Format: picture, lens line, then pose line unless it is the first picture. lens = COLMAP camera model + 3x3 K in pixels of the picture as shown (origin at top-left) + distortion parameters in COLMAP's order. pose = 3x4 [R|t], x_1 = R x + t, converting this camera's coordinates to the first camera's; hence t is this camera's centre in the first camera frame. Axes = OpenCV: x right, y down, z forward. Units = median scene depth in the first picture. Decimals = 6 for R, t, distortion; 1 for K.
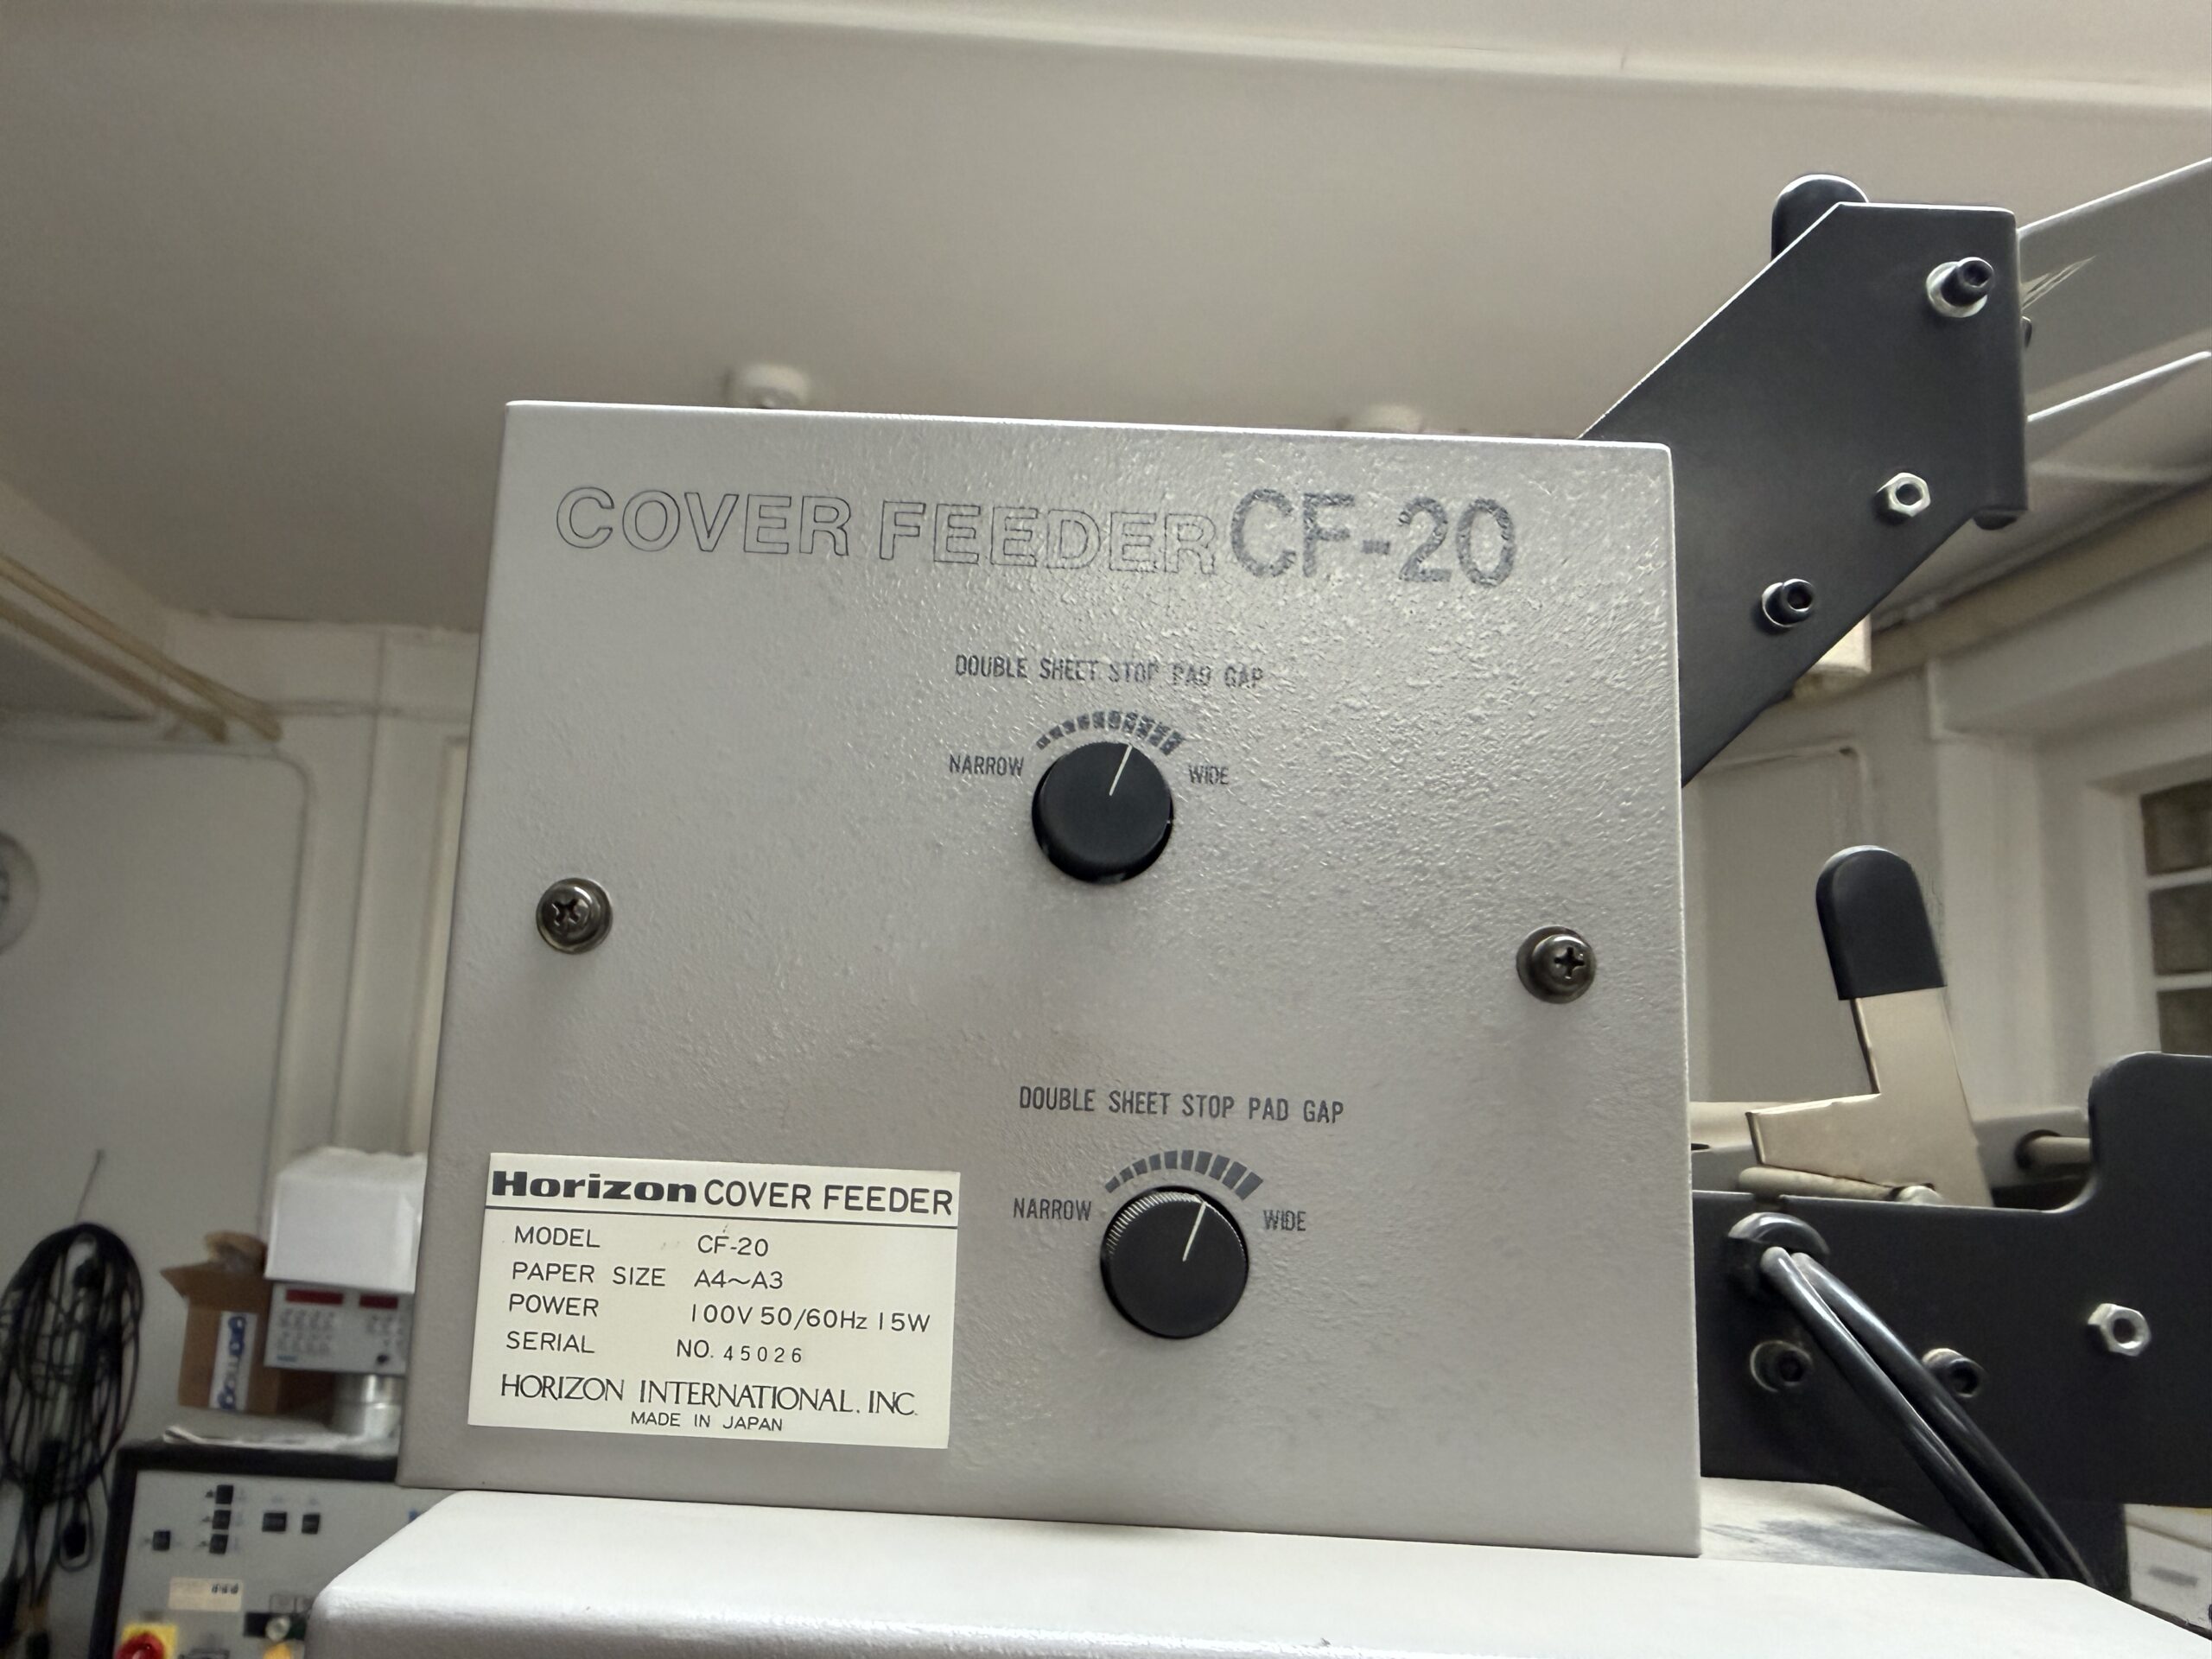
lens RADIAL K [[1615.4, 0, 952.6], [0, 1615.4, 816.5], [0, 0, 1]] dist [-0.024362, 0.027358]
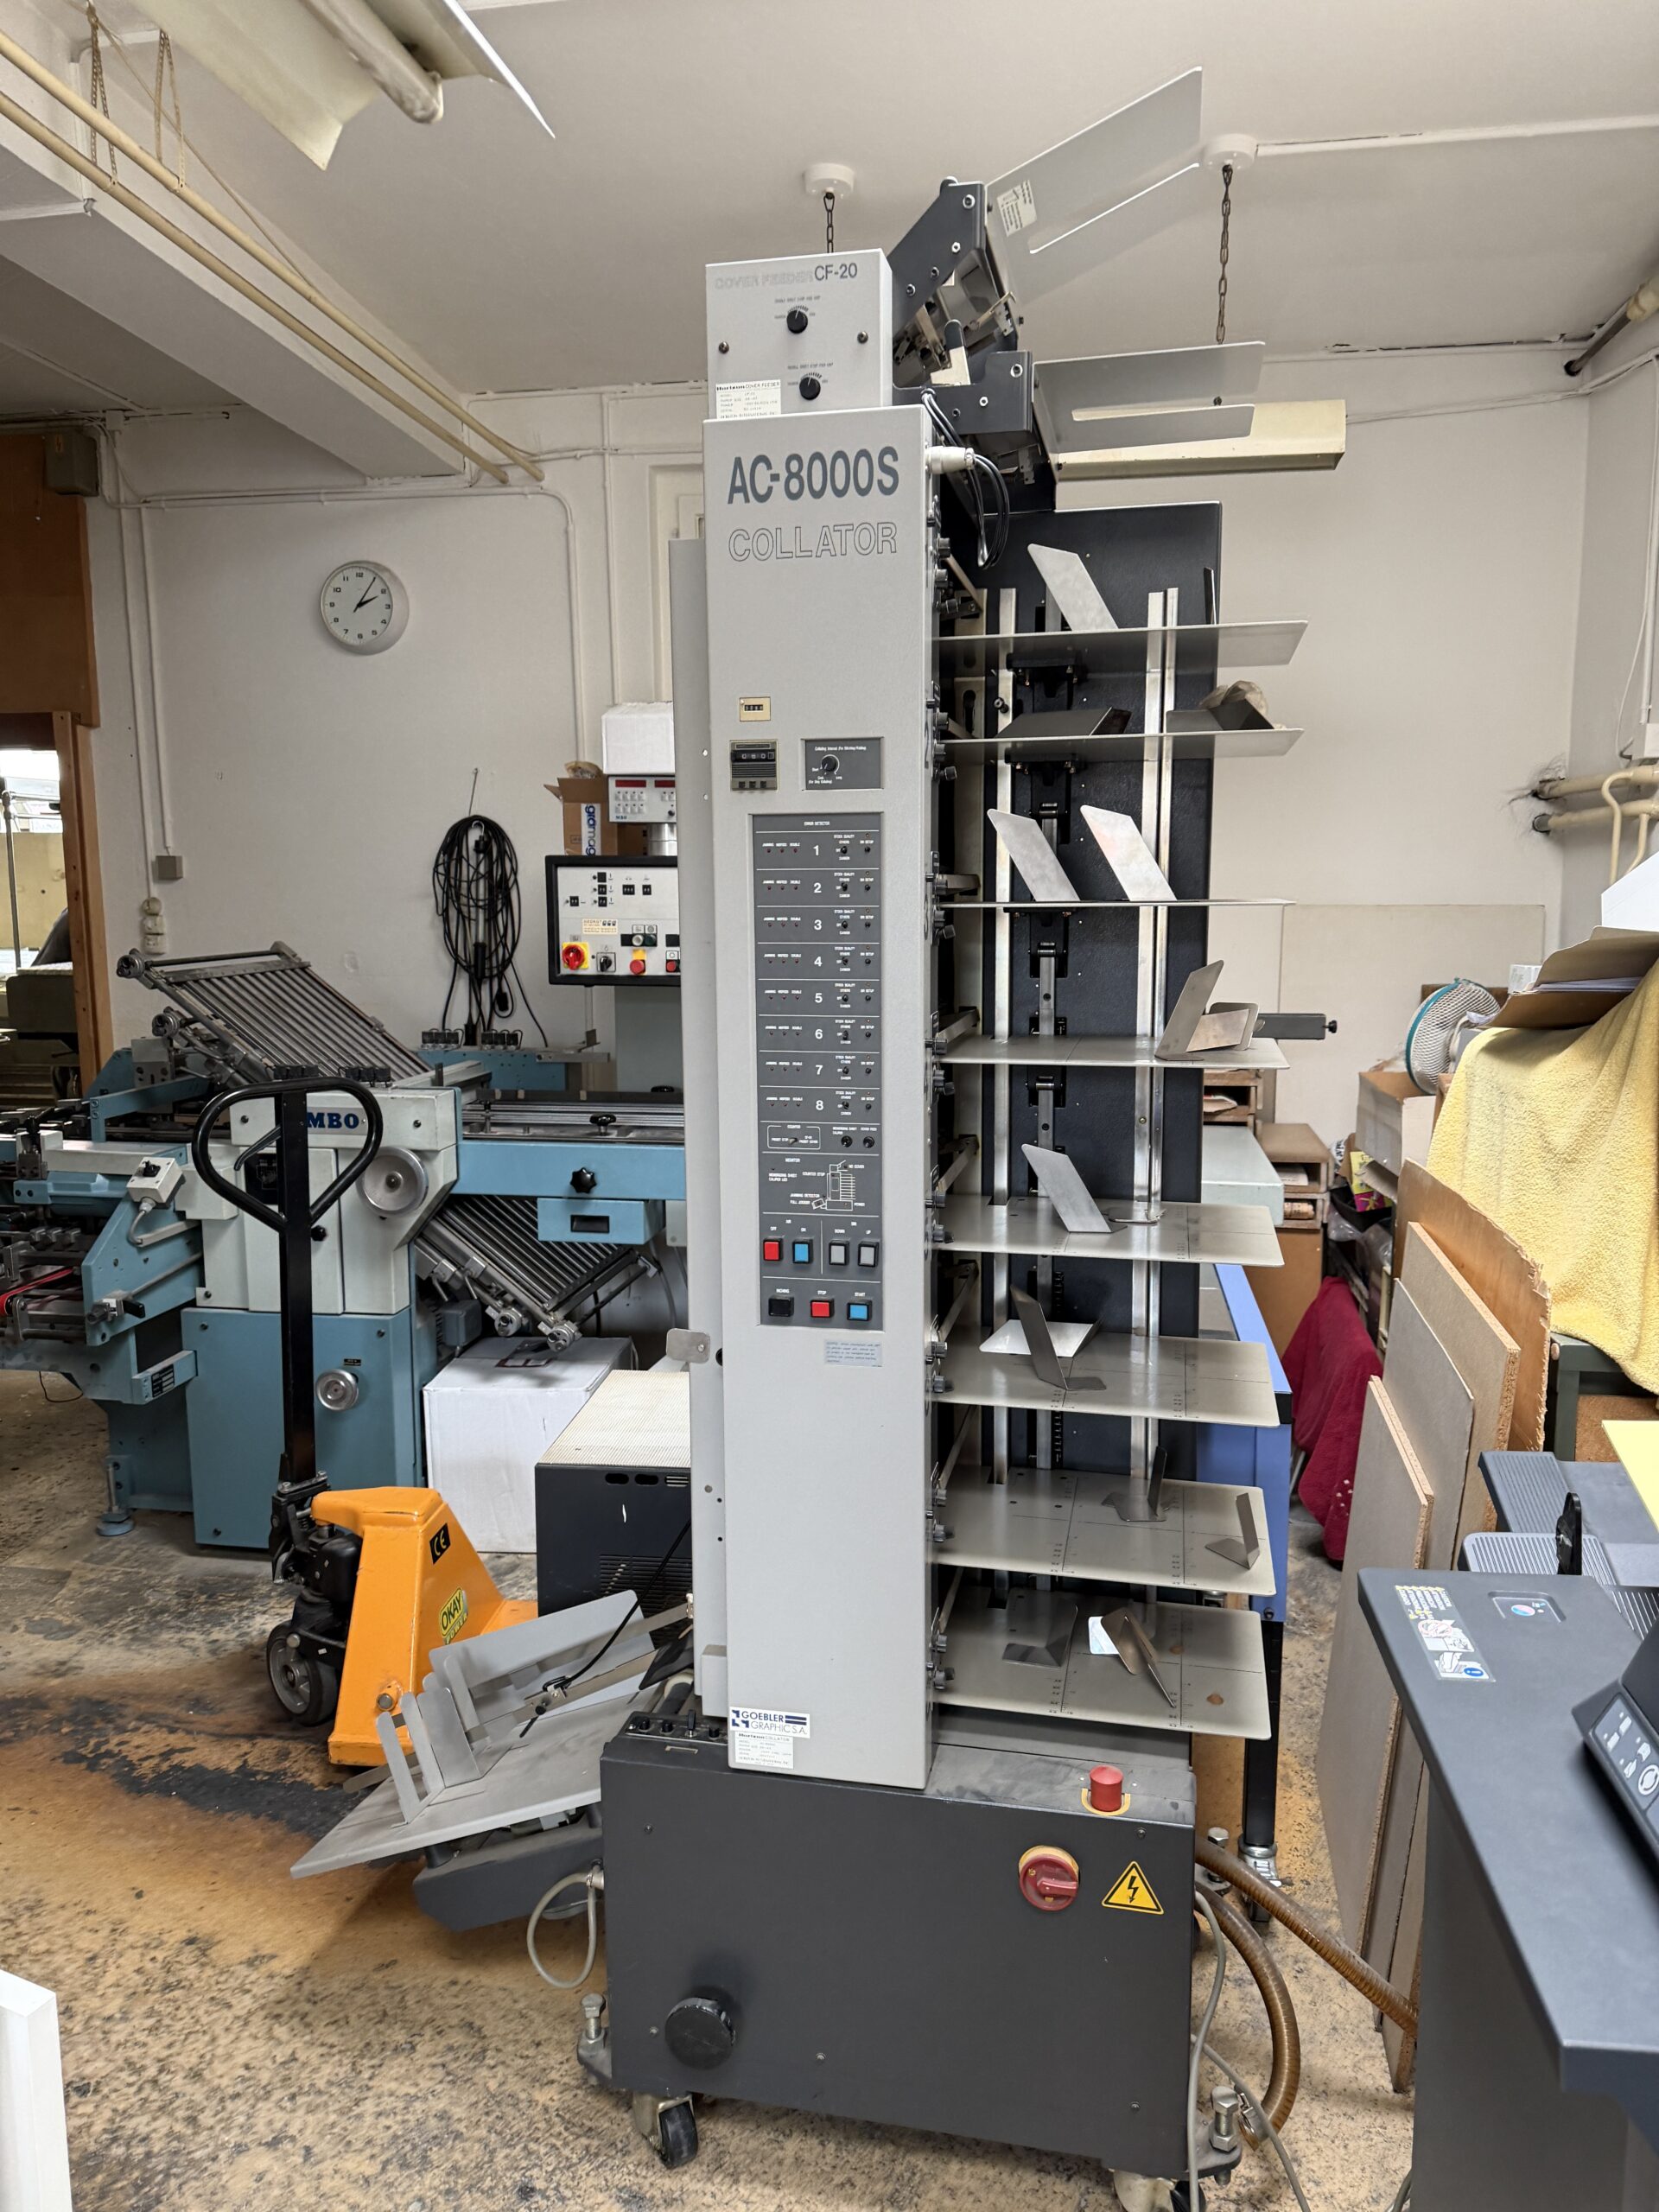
lens RADIAL K [[1580.3, 0, 841.2], [0, 1580.3, 1103.8], [0, 0, 1]] dist [0.138934, -0.194940]
pose [[0.980291, -0.028998, -0.195420, 1.581471], [0.086079, 0.953032, 0.290381, 1.236648], [0.177821, -0.301479, 0.936745, -6.661604]]
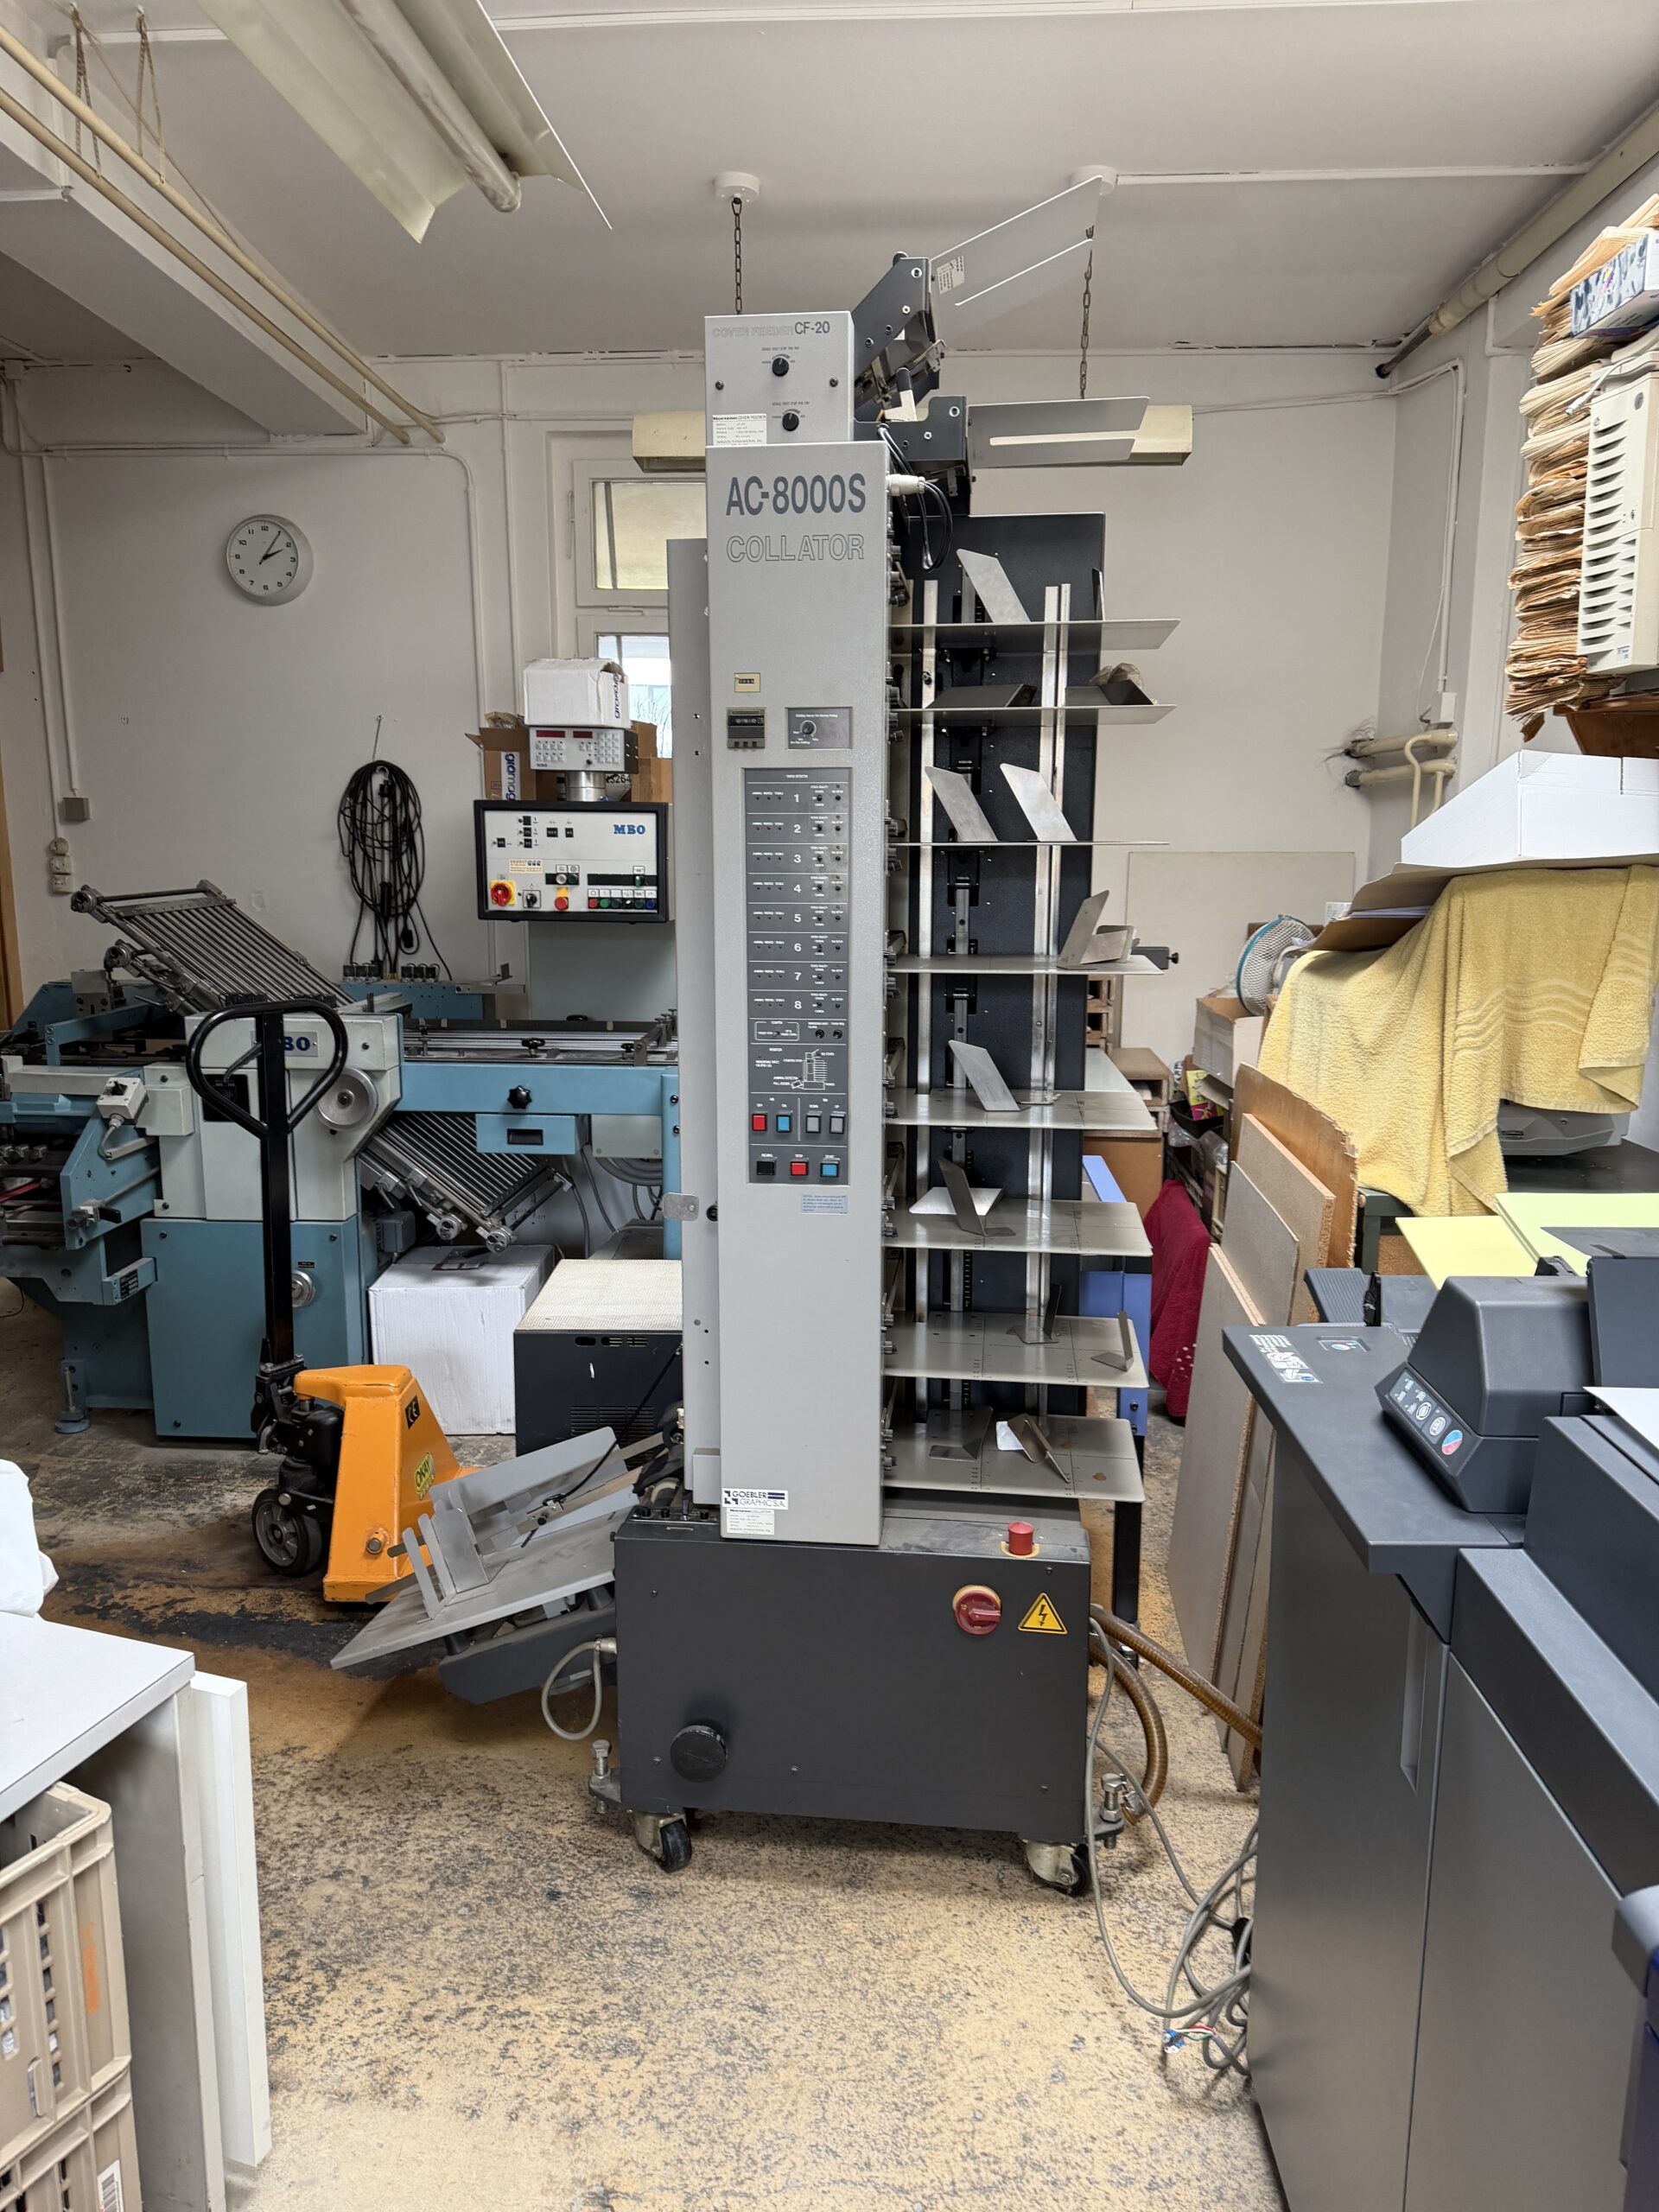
lens RADIAL K [[1586.1, 0, 821.5], [0, 1586.1, 1115.5], [0, 0, 1]] dist [0.135094, -0.185694]
pose [[0.994080, -0.032850, -0.103568, 1.104082], [0.065809, 0.940506, 0.333342, 0.912682], [0.086456, -0.338184, 0.937100, -8.637948]]
